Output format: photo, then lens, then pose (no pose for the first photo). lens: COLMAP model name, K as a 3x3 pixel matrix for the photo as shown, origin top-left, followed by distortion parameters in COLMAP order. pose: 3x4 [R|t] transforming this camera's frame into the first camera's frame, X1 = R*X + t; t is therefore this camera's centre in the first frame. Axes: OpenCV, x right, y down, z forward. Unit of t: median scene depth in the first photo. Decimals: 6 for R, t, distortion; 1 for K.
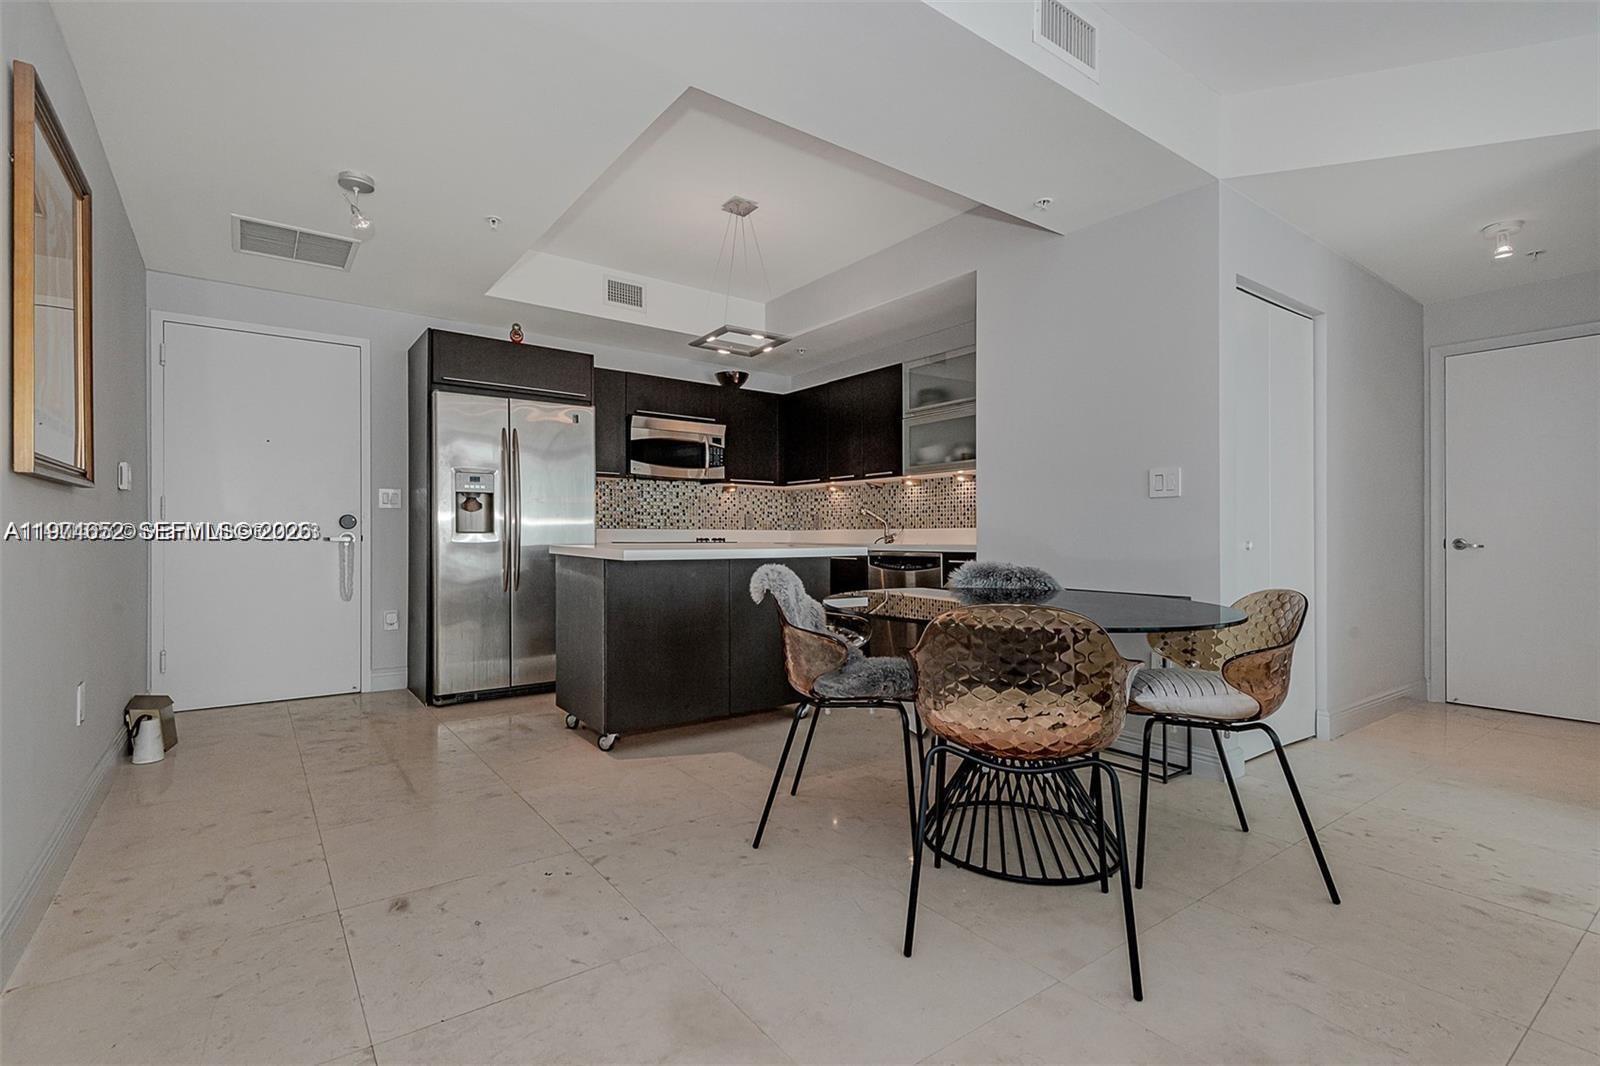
lens RADIAL K [[746.5, 0, 832.5], [0, 746.5, 549.3], [0, 0, 1]] dist [-0.000196, -0.000215]
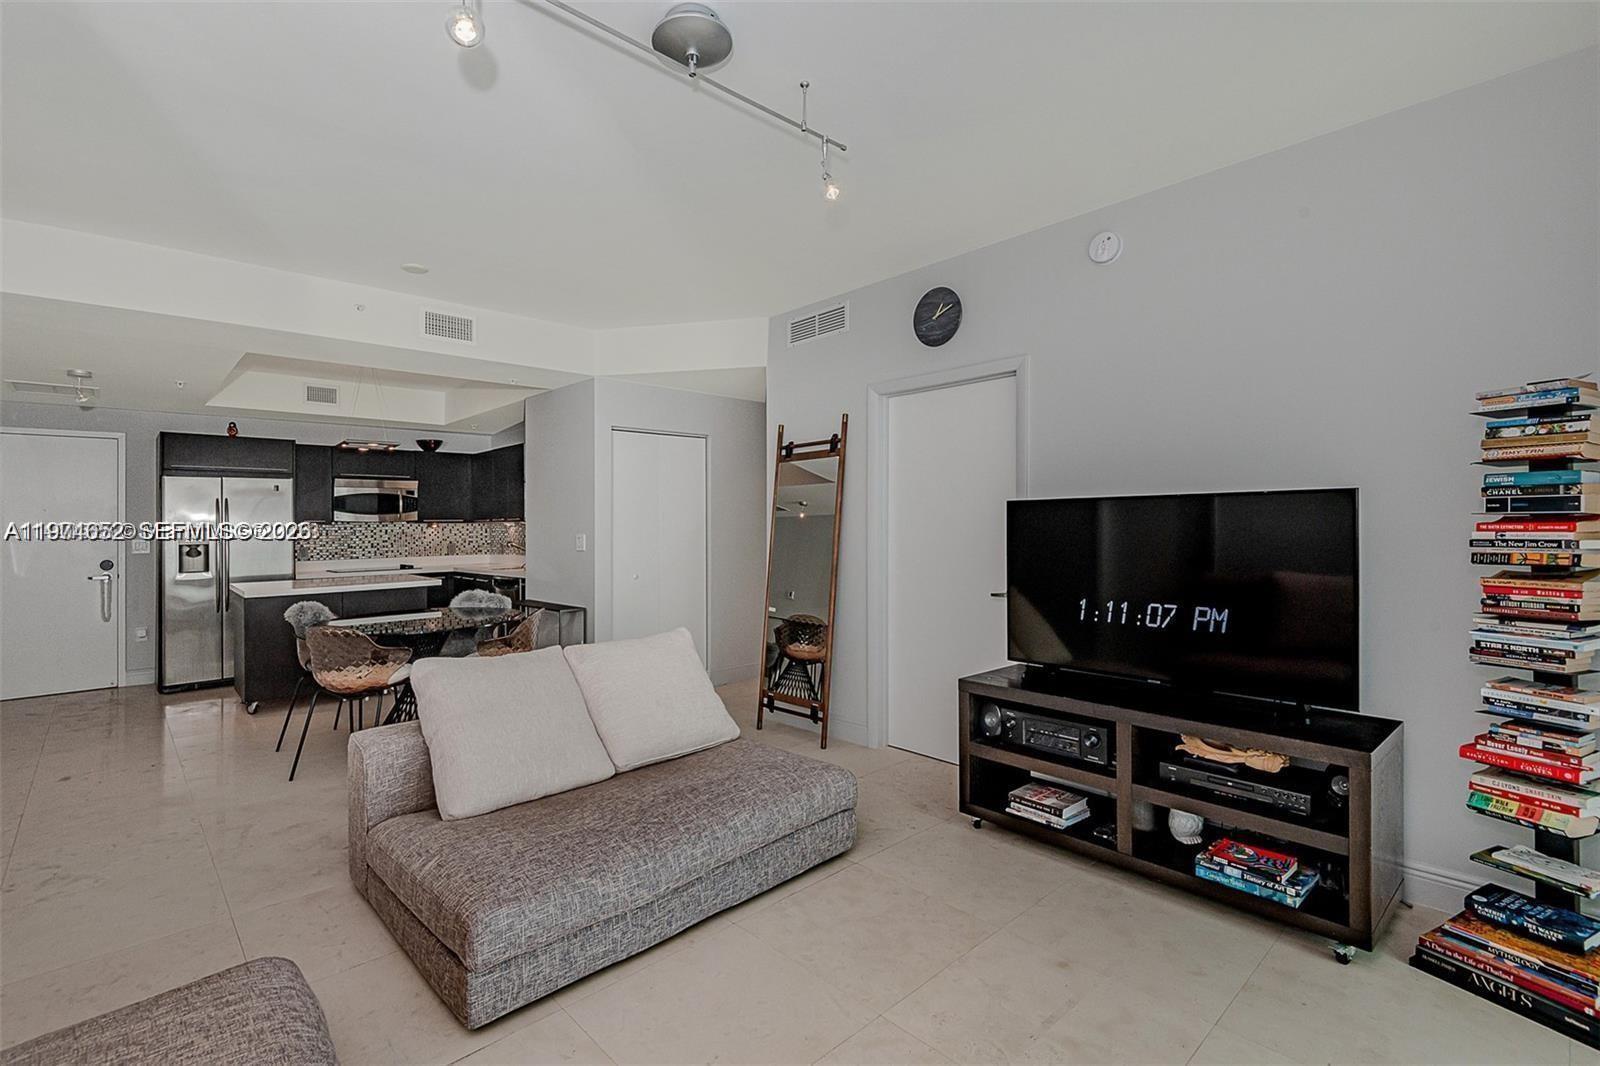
lens RADIAL K [[724.0, 0, 764.1], [0, 724.0, 518.4], [0, 0, 1]] dist [-0.001051, -0.000421]
pose [[0.997985, -0.022137, 0.059459, 0.495845], [0.024002, 0.999237, -0.030824, -0.051998], [-0.058731, 0.032189, 0.997755, -0.424784]]
